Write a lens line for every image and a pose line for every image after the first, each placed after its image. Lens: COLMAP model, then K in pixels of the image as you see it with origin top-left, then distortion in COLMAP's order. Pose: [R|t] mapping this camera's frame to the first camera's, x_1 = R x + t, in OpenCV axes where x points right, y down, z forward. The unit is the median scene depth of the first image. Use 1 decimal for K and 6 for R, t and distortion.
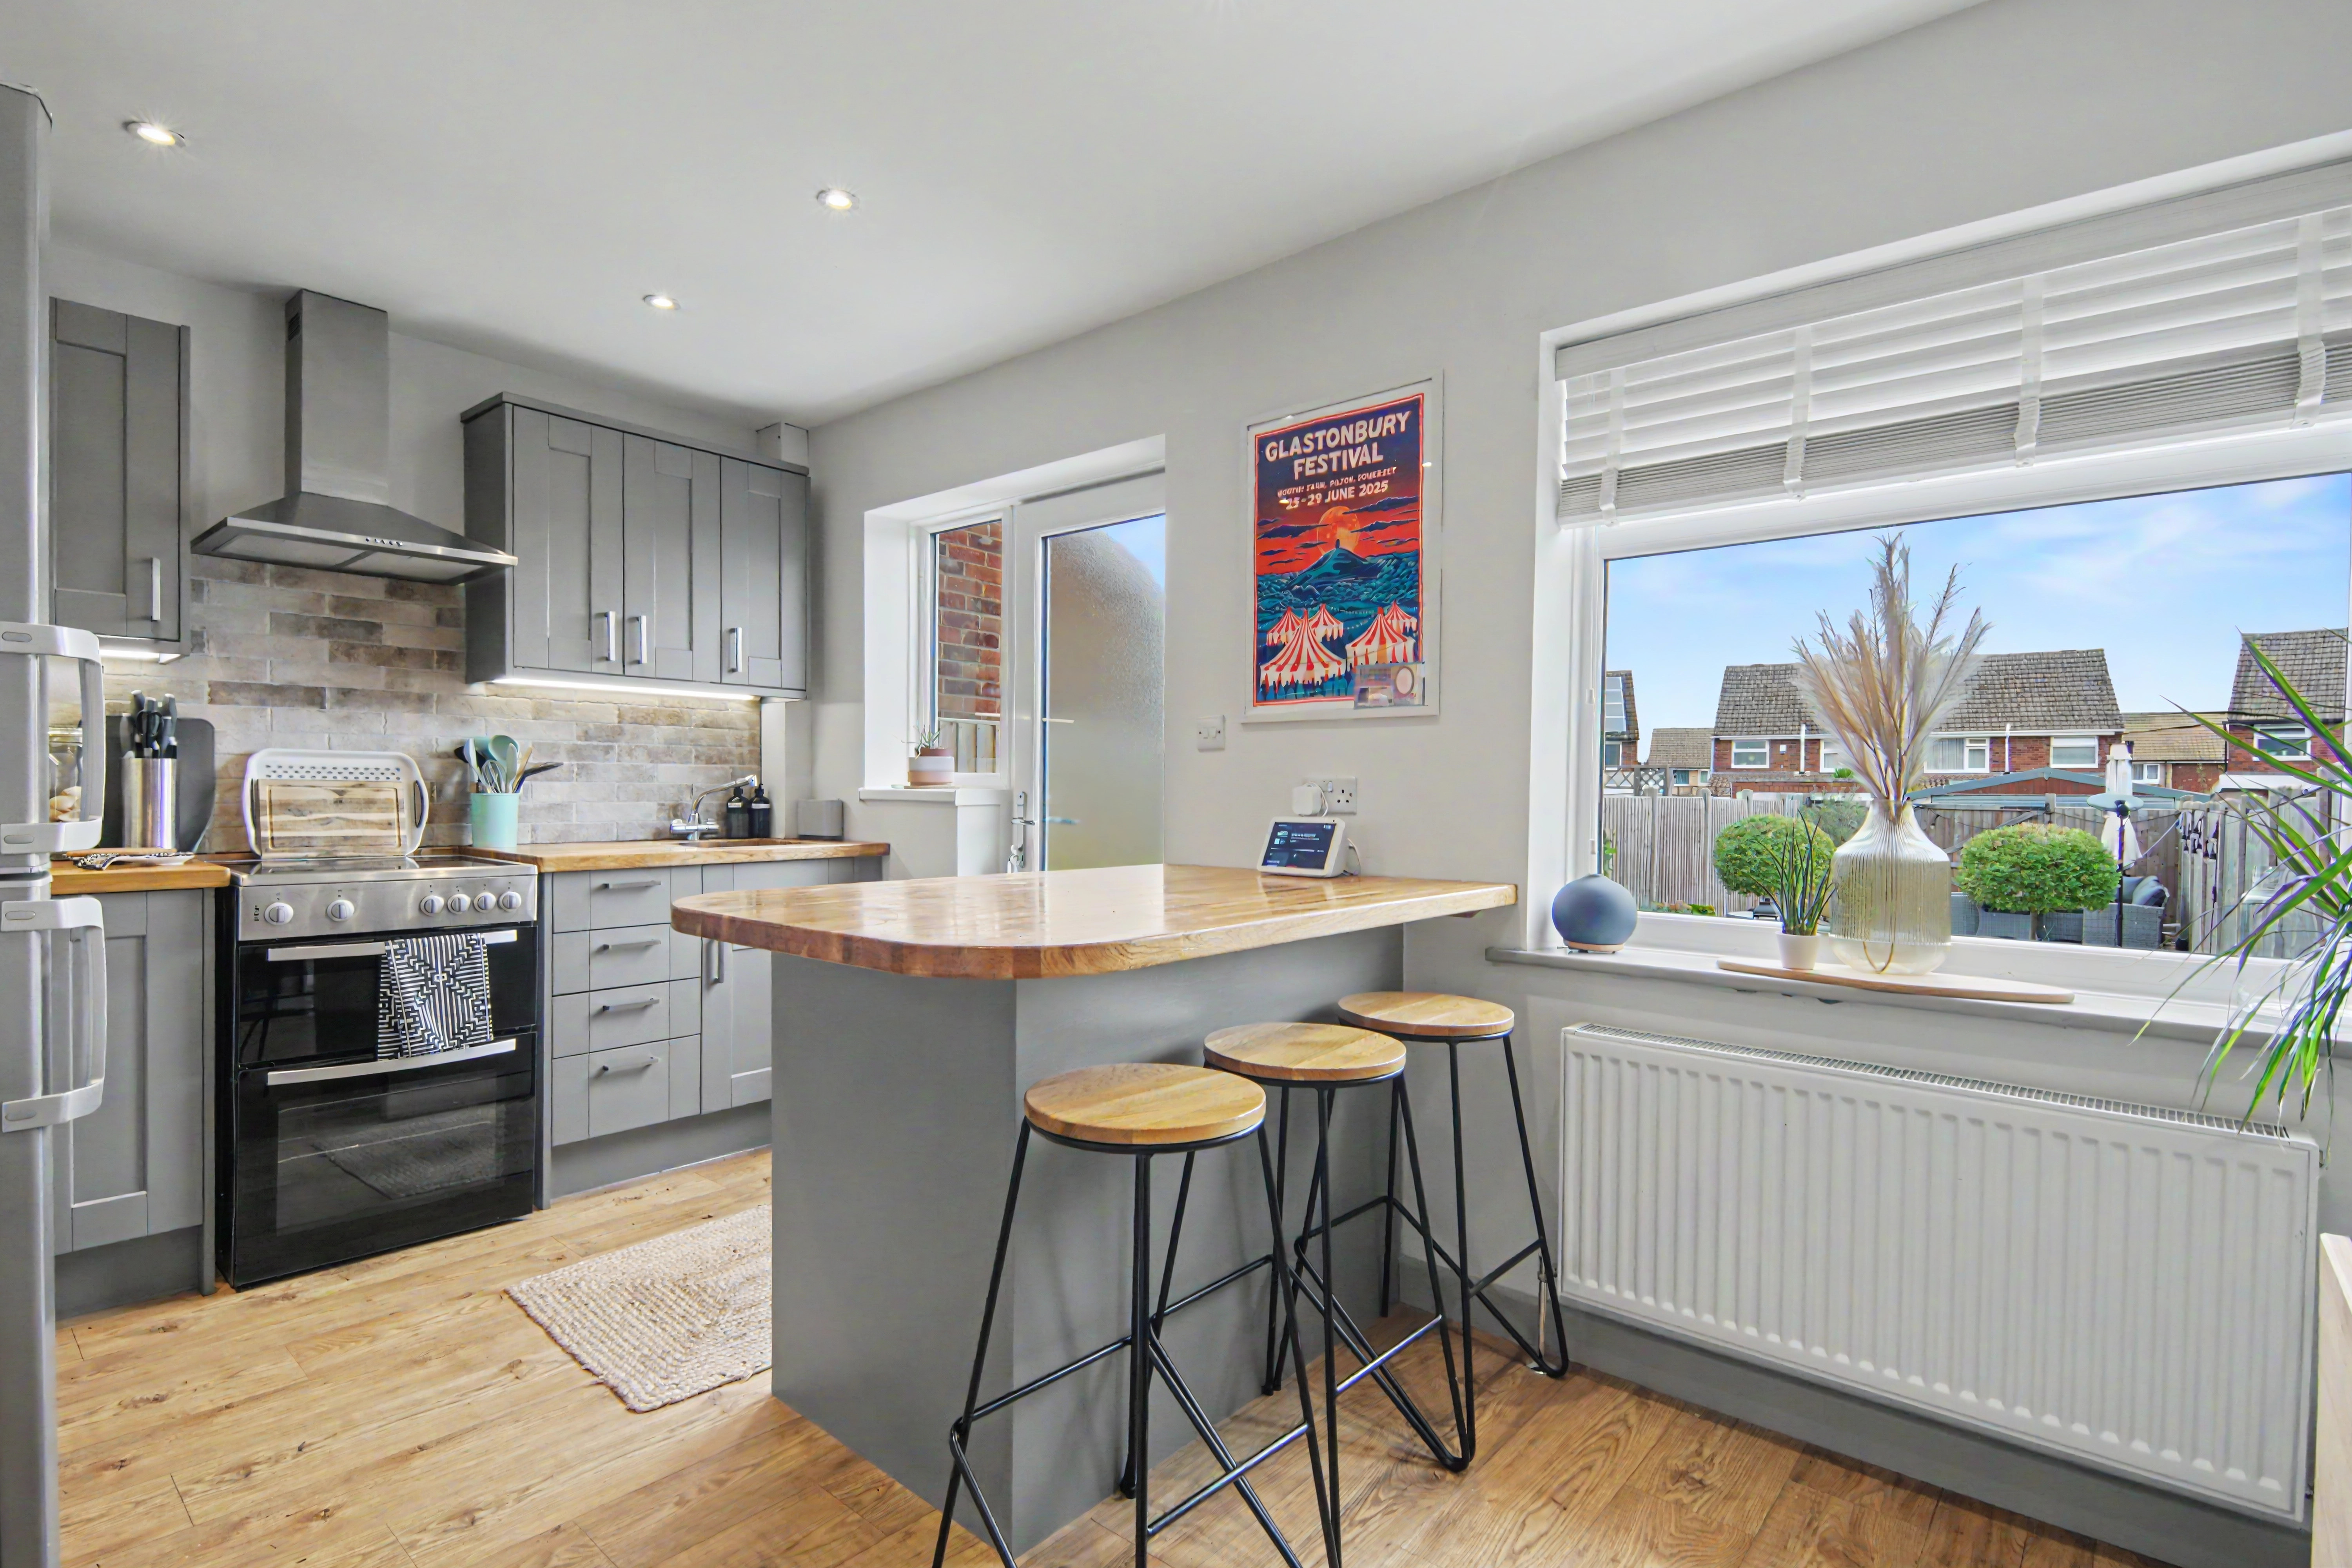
lens RADIAL K [[1159.7, 0, 1186.6], [0, 1159.7, 799.4], [0, 0, 1]] dist [0.014125, -0.012539]
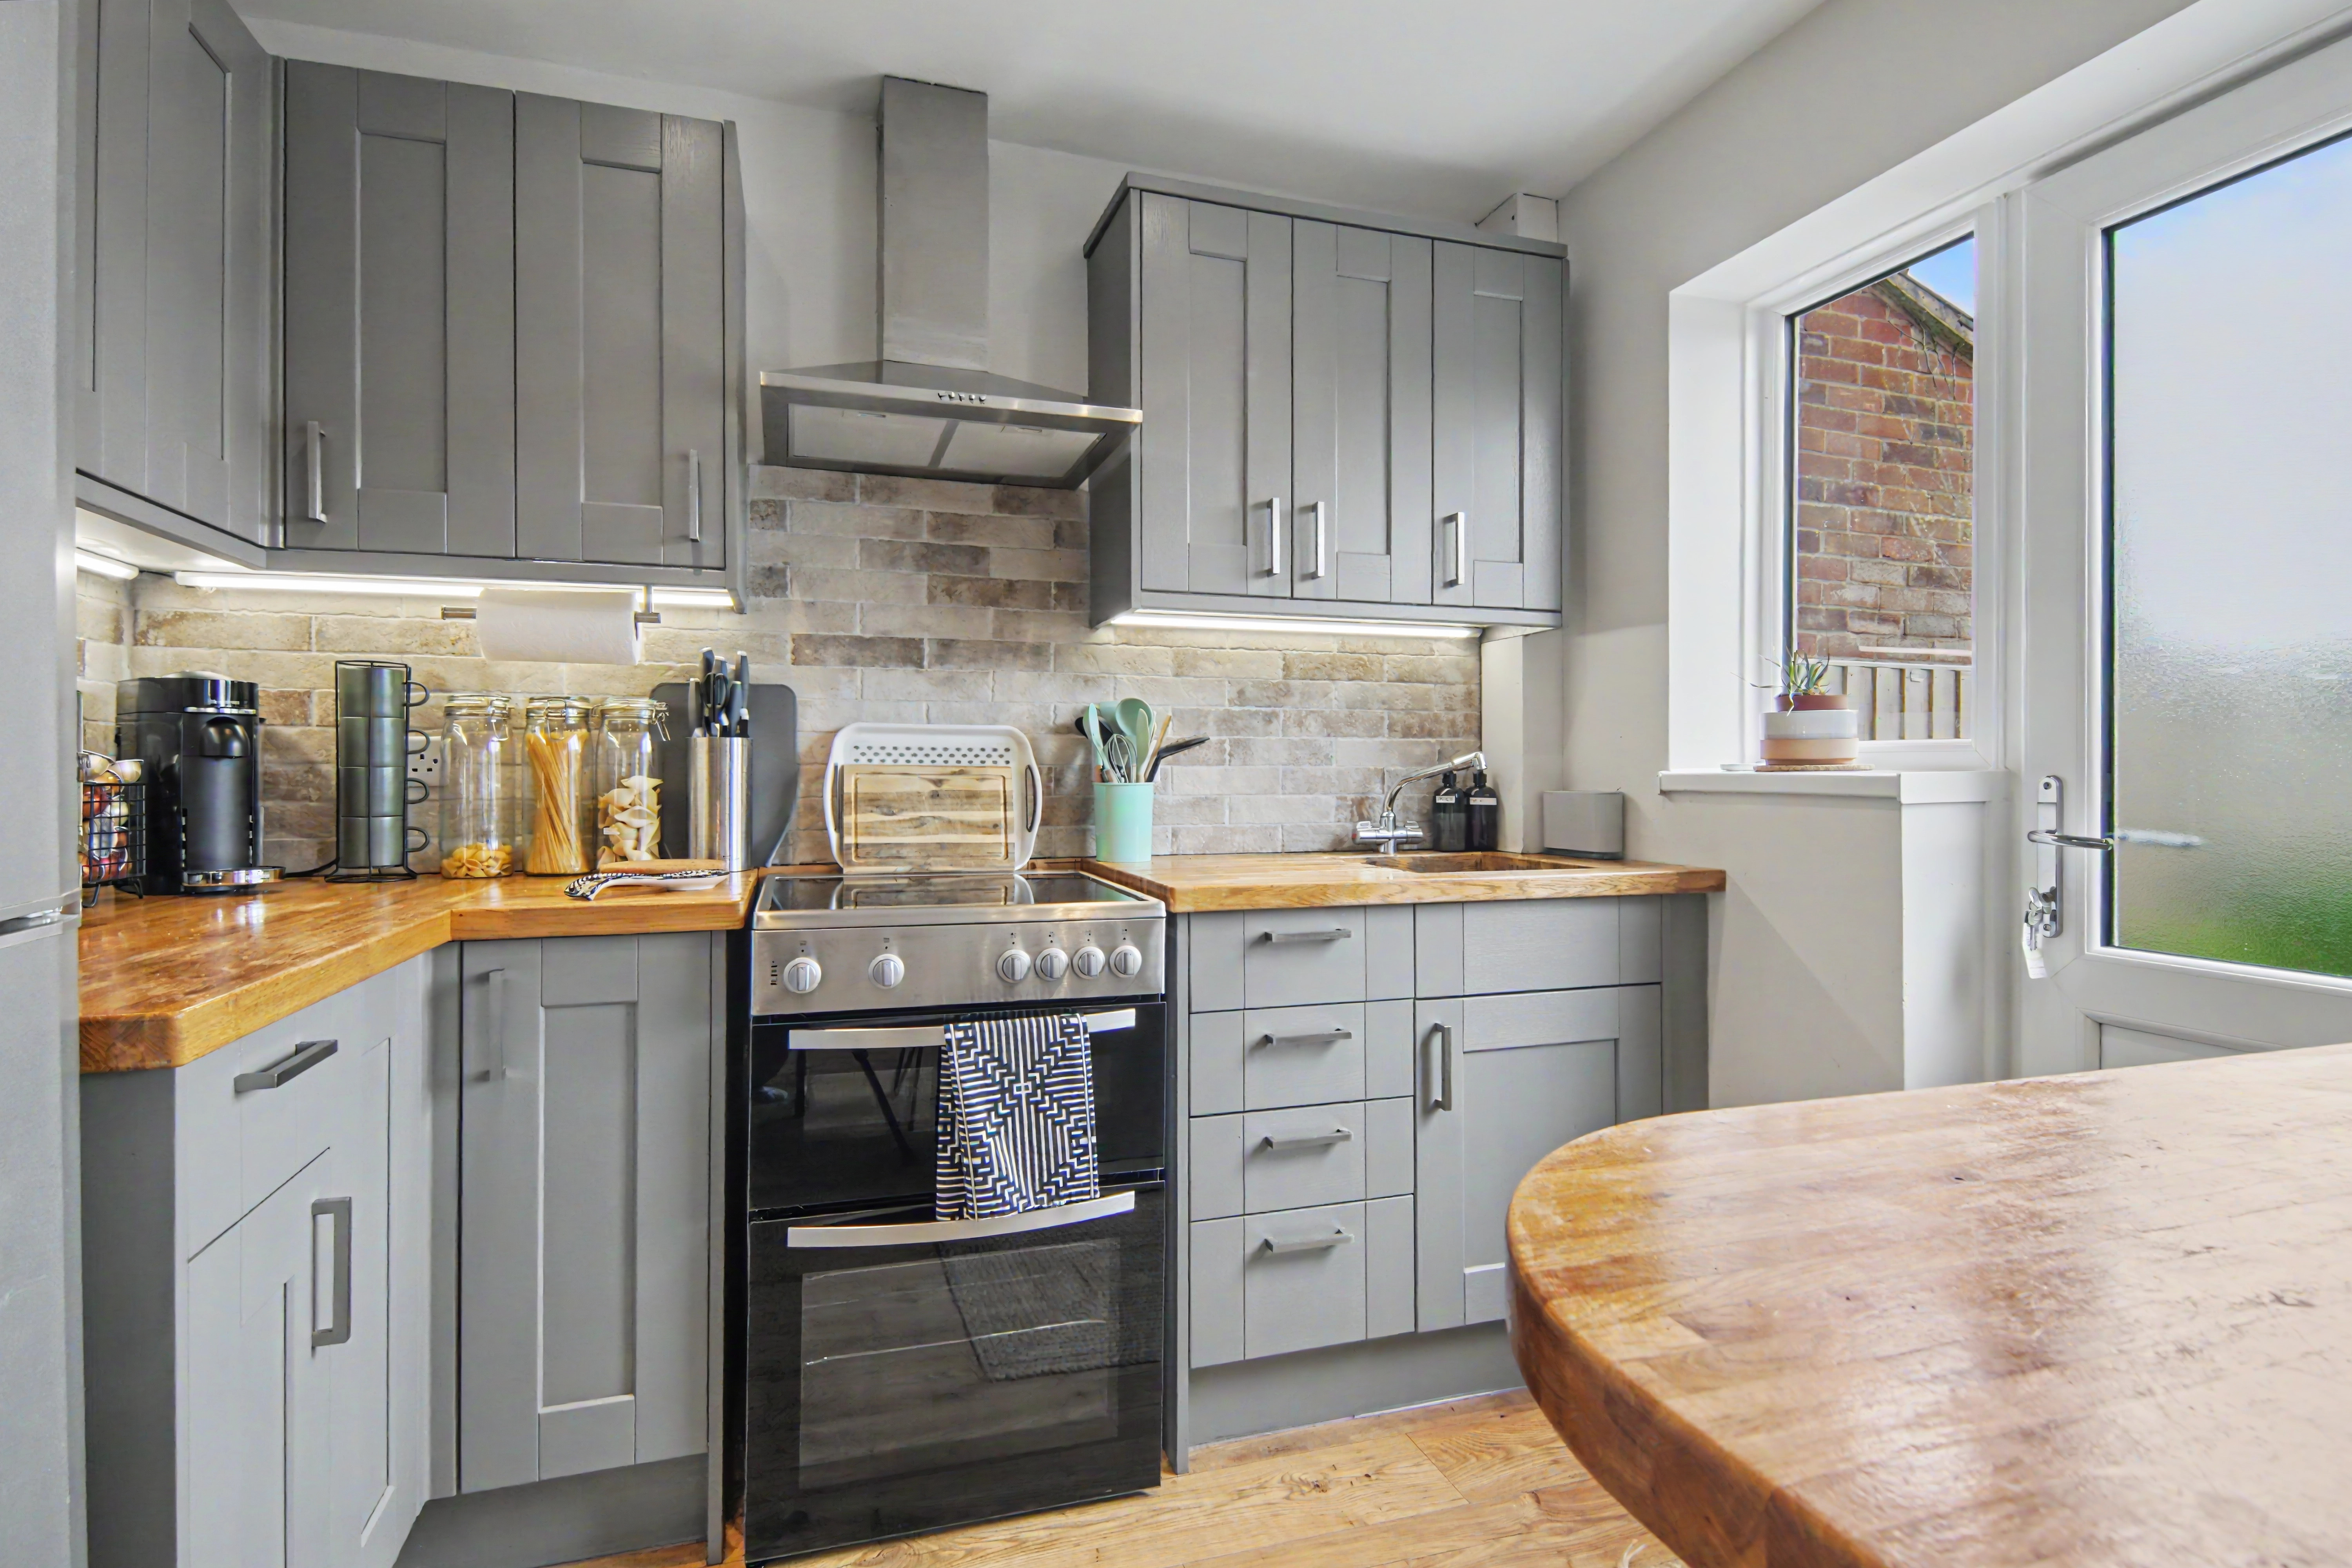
lens RADIAL K [[1159.7, 0, 1172.3], [0, 1159.7, 780.1], [0, 0, 1]] dist [0.014125, -0.012539]
pose [[0.855305, -0.005555, -0.518095, -0.227517], [0.001479, 0.999965, -0.008279, -0.001216], [0.518122, 0.006315, 0.855283, 0.454872]]
